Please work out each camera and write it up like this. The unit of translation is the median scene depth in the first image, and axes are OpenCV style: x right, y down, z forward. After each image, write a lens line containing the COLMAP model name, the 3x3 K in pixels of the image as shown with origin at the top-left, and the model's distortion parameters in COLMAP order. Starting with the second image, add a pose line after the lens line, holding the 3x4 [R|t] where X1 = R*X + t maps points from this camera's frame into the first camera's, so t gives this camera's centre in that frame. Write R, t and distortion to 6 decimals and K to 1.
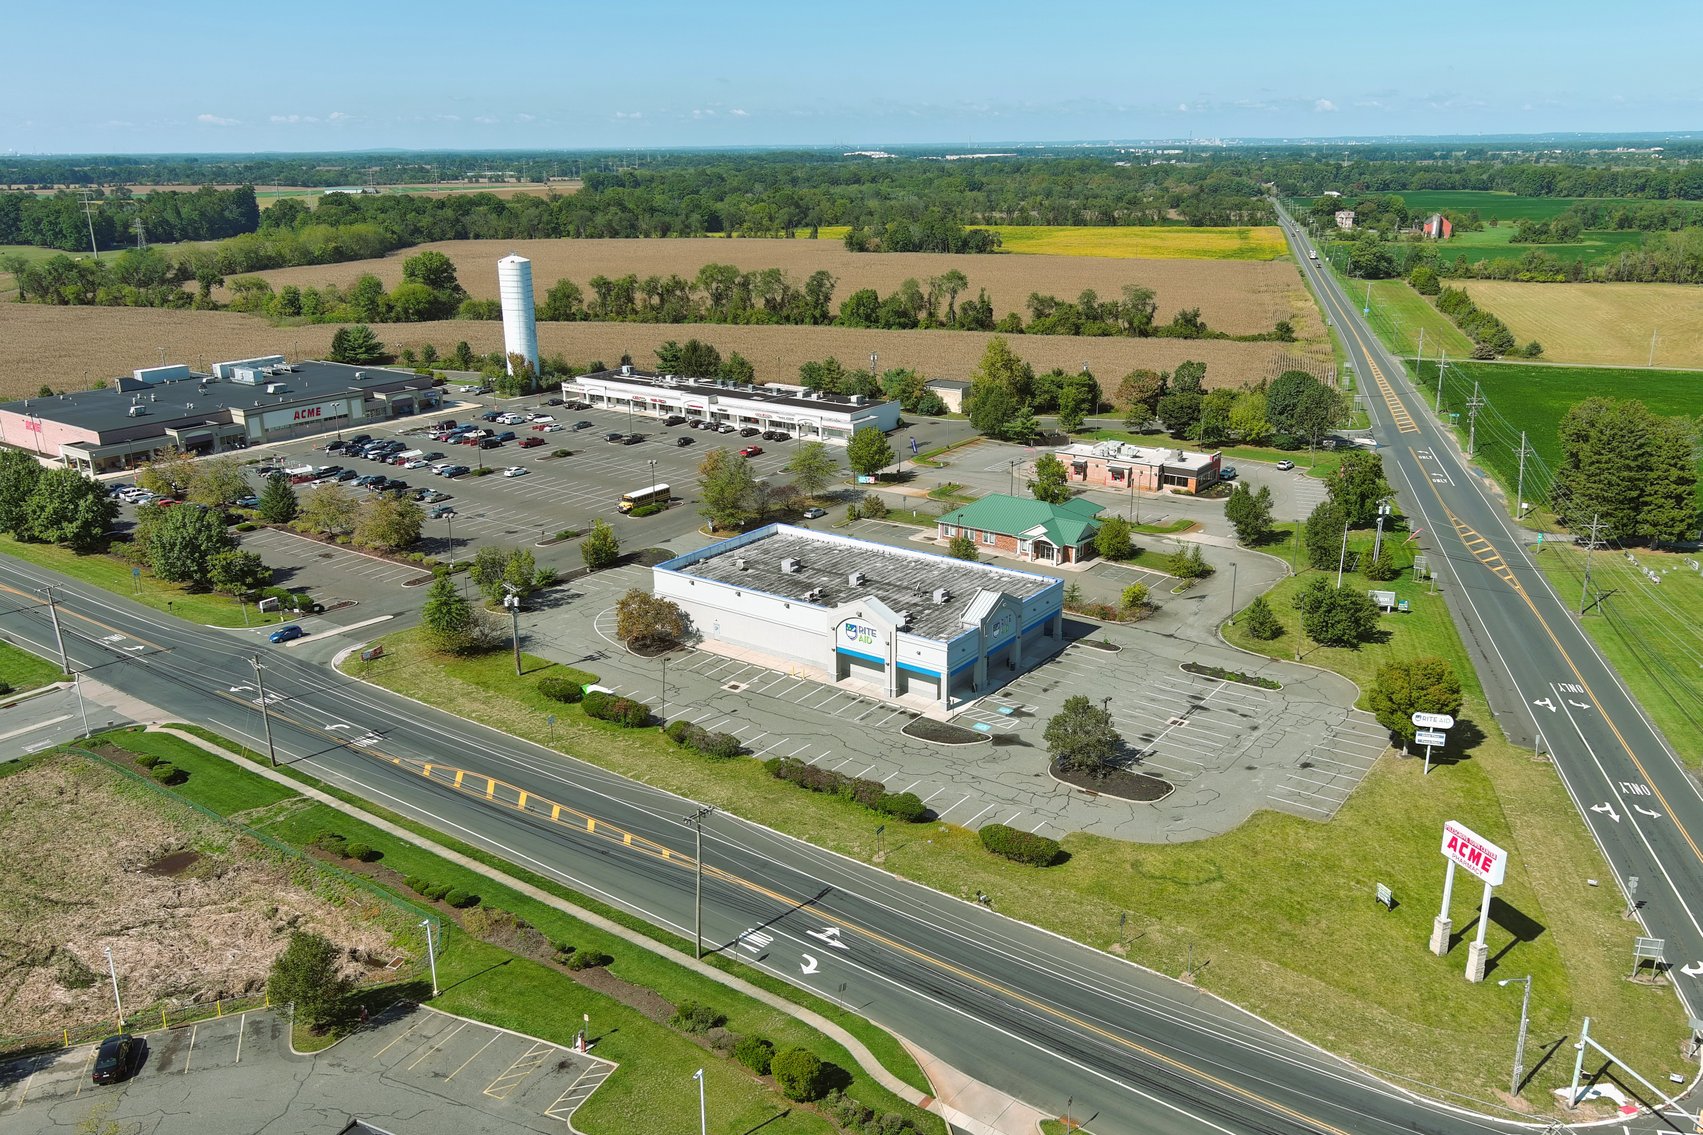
lens RADIAL K [[1324.7, 0, 849.3], [0, 1324.7, 561.8], [0, 0, 1]] dist [0.029209, -0.025059]
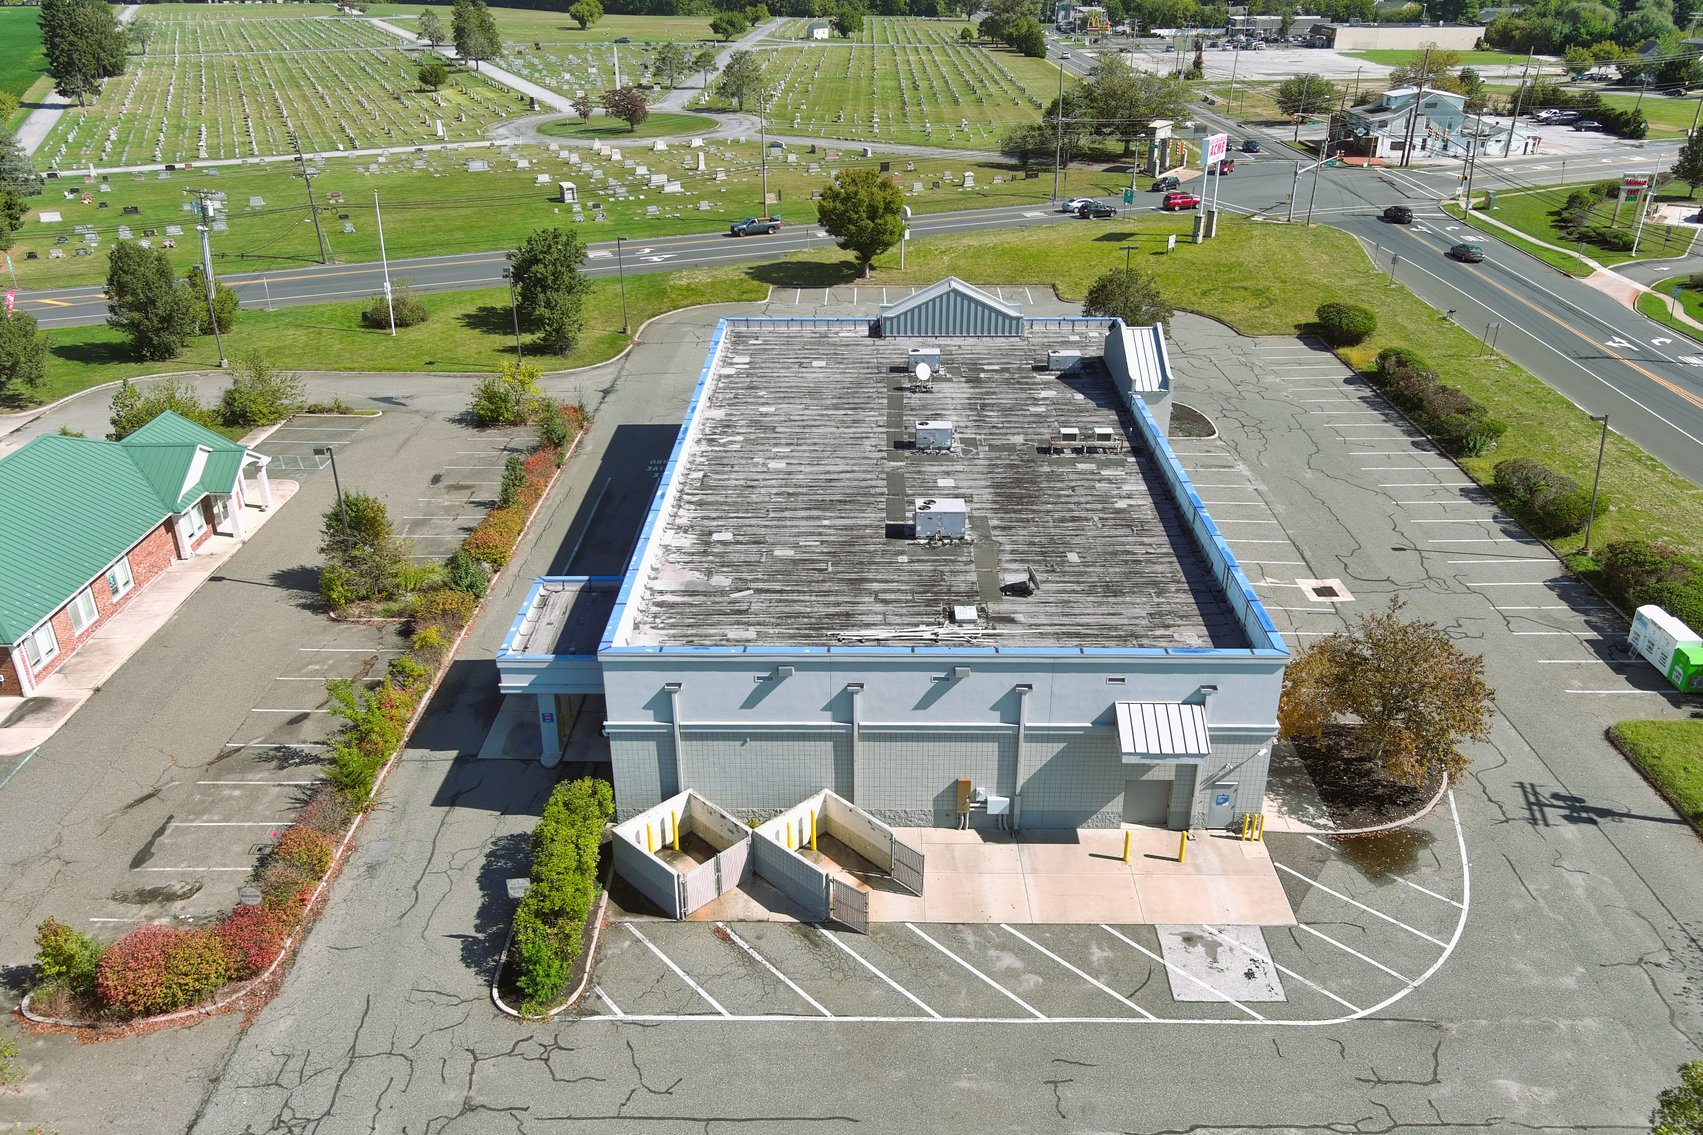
lens RADIAL K [[1324.7, 0, 849.3], [0, 1324.7, 561.8], [0, 0, 1]] dist [0.029209, -0.025059]
pose [[-0.581802, -0.340959, 0.738413, -0.229823], [0.253310, 0.786770, 0.562873, -0.151027], [-0.772878, 0.514529, -0.371377, 0.906293]]
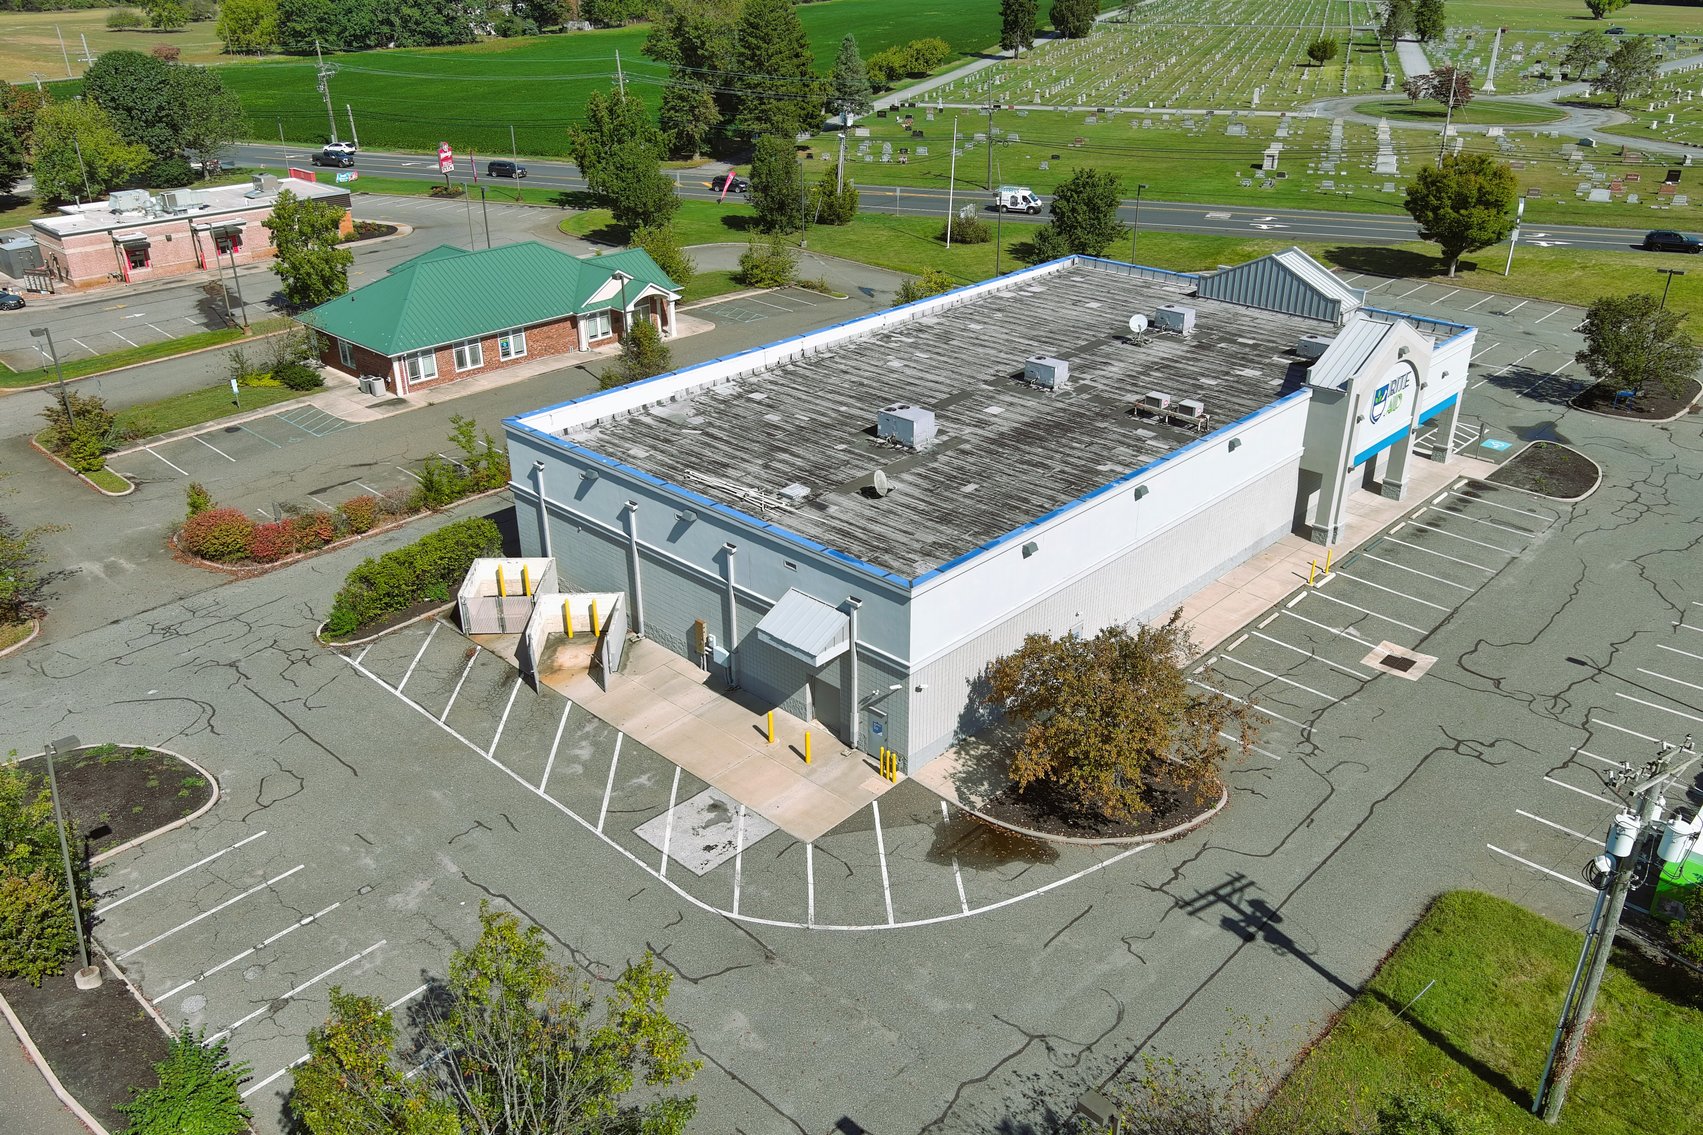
lens RADIAL K [[1320.8, 0, 845.7], [0, 1320.8, 572.4], [0, 0, 1]] dist [0.029584, -0.044374]
pose [[0.129882, -0.430105, 0.893387, -0.300635], [0.302392, 0.875277, 0.377424, -0.080826], [-0.944293, 0.221133, 0.243743, 0.735413]]
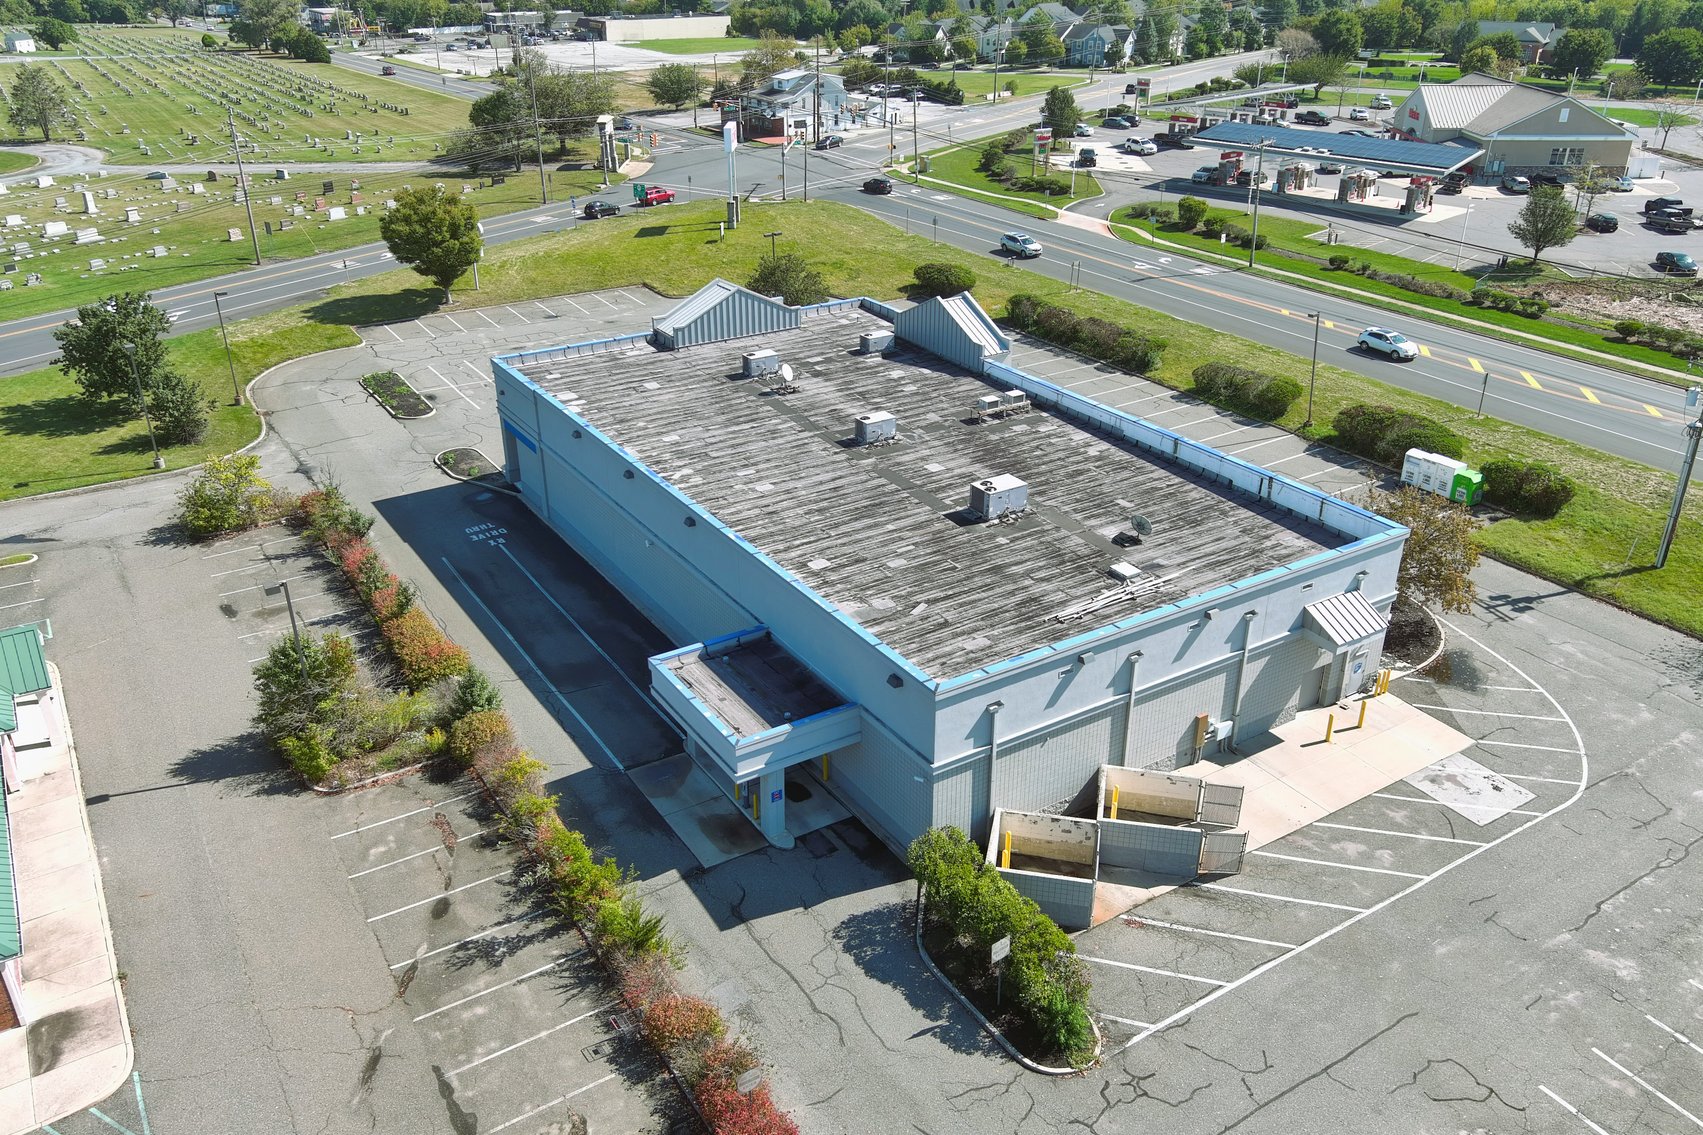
lens RADIAL K [[1324.7, 0, 849.3], [0, 1324.7, 561.8], [0, 0, 1]] dist [0.029209, -0.025059]
pose [[-0.931022, -0.148194, 0.333522, -0.101139], [0.120562, 0.737667, 0.664314, -0.179600], [-0.344476, 0.658700, -0.668917, 0.993879]]
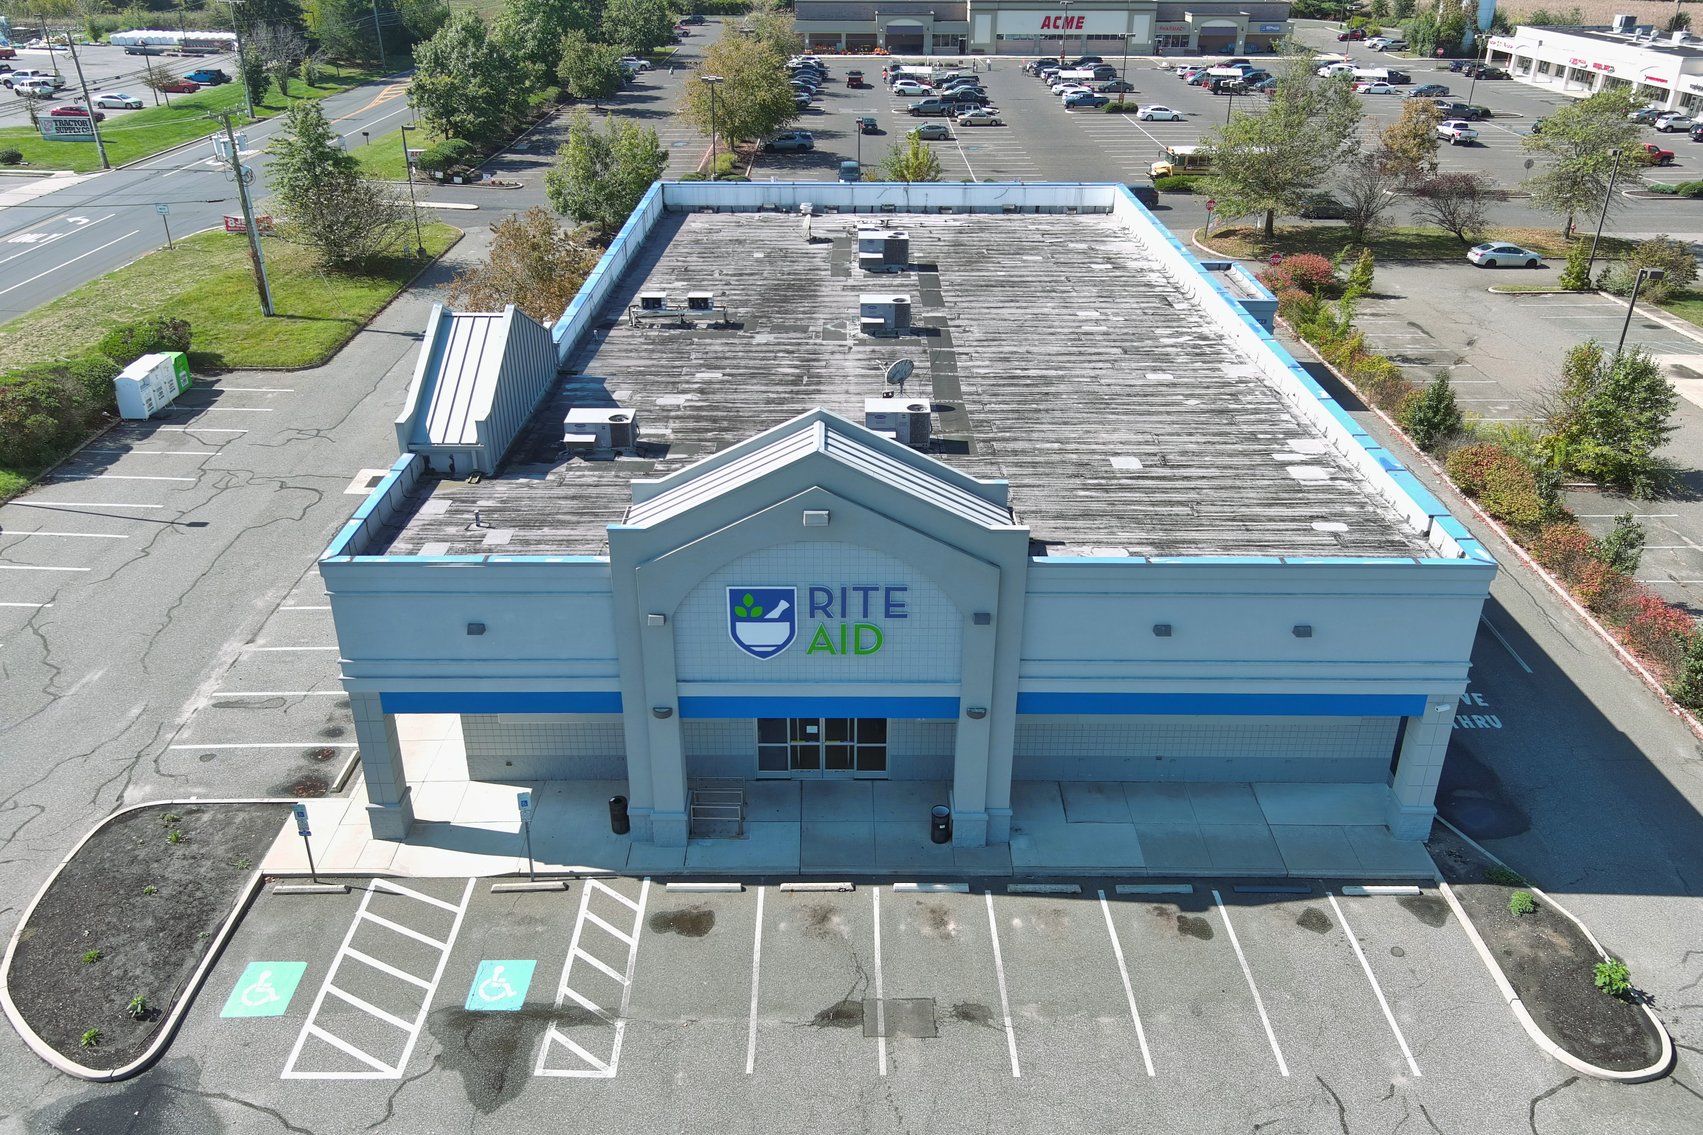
lens RADIAL K [[1327.2, 0, 846.9], [0, 1327.2, 564.1], [0, 0, 1]] dist [0.029788, -0.036712]
pose [[0.591913, 0.369261, -0.716439, 0.180600], [-0.250228, 0.929148, 0.272159, -0.010828], [0.766175, 0.018178, 0.642374, 0.604966]]
